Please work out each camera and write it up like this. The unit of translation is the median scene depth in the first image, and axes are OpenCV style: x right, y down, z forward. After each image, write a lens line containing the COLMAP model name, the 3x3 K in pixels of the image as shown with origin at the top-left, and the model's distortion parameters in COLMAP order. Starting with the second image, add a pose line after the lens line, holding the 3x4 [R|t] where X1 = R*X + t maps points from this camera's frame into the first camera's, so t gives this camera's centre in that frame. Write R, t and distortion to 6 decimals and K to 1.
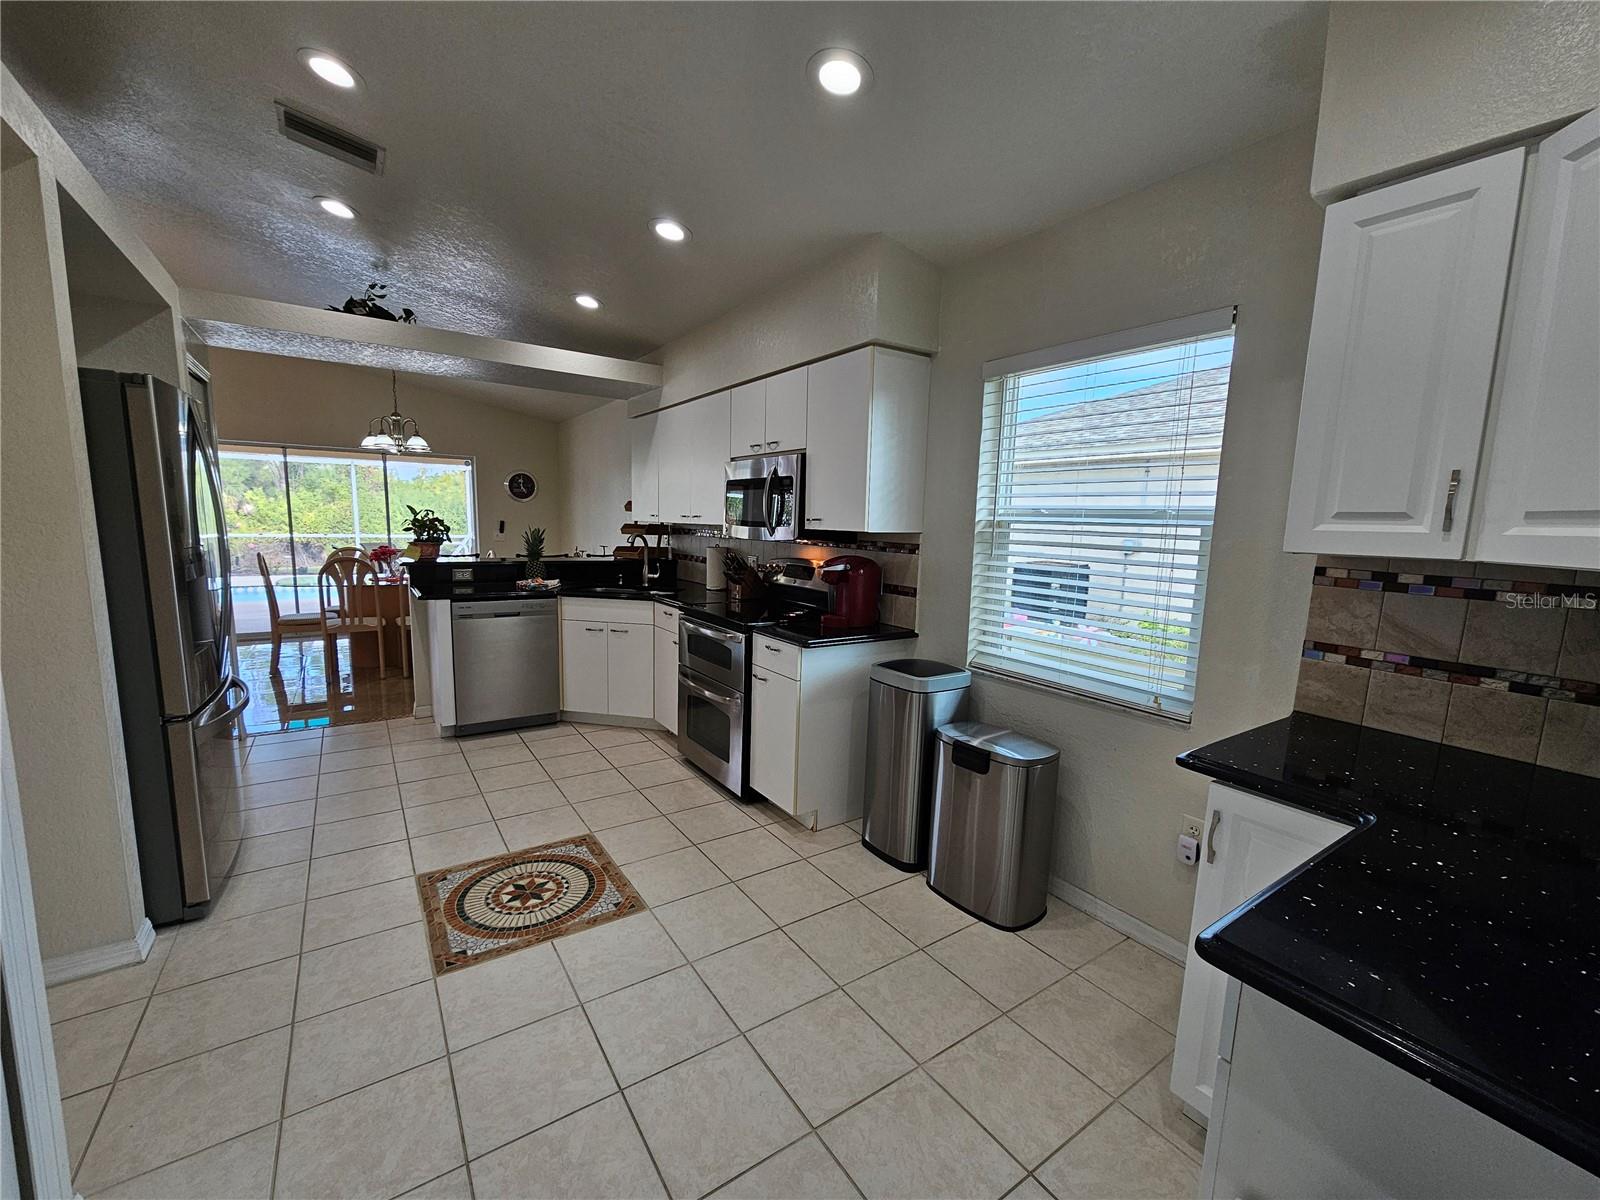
lens RADIAL K [[653.3, 0, 797.7], [0, 653.3, 612.9], [0, 0, 1]] dist [-0.002950, -0.000561]
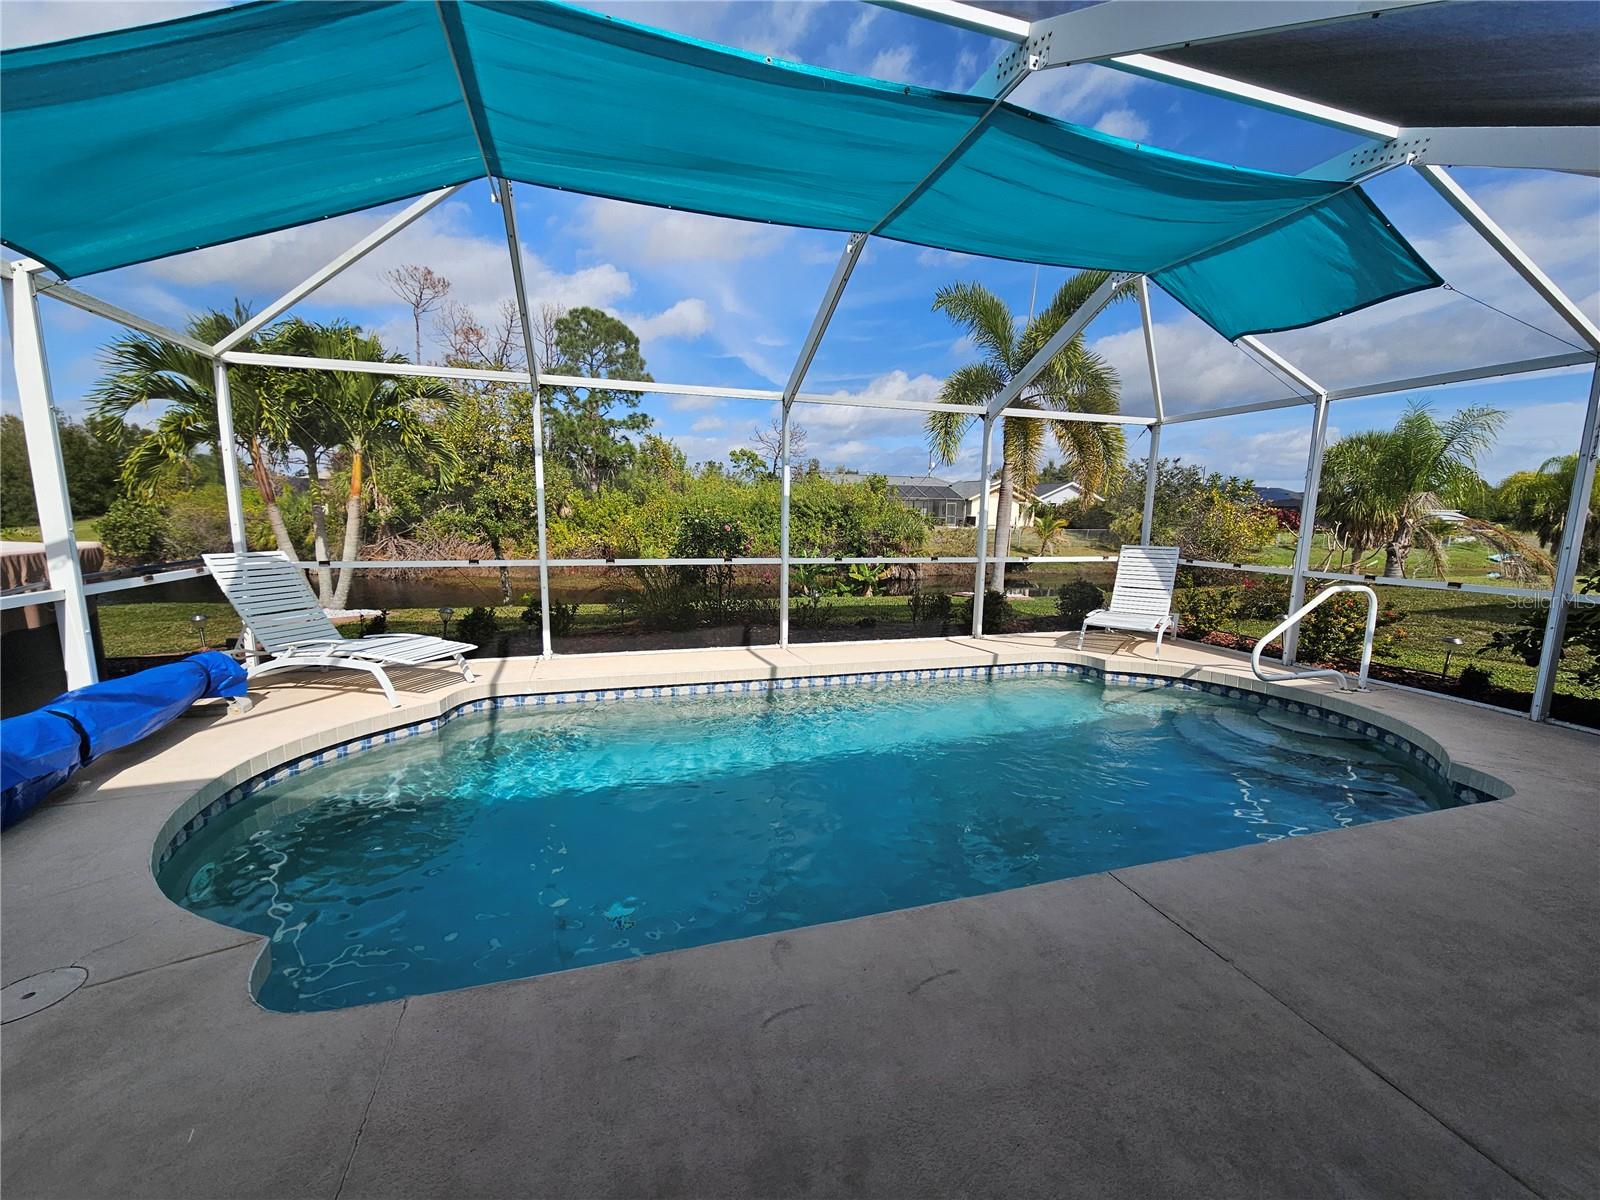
lens RADIAL K [[653.3, 0, 797.7], [0, 653.3, 612.9], [0, 0, 1]] dist [-0.002950, -0.000561]
pose [[0.957151, 0.030888, -0.287937, -2.888006], [-0.029965, 0.999522, 0.007614, -0.338096], [0.288035, 0.001340, 0.957619, 2.109593]]
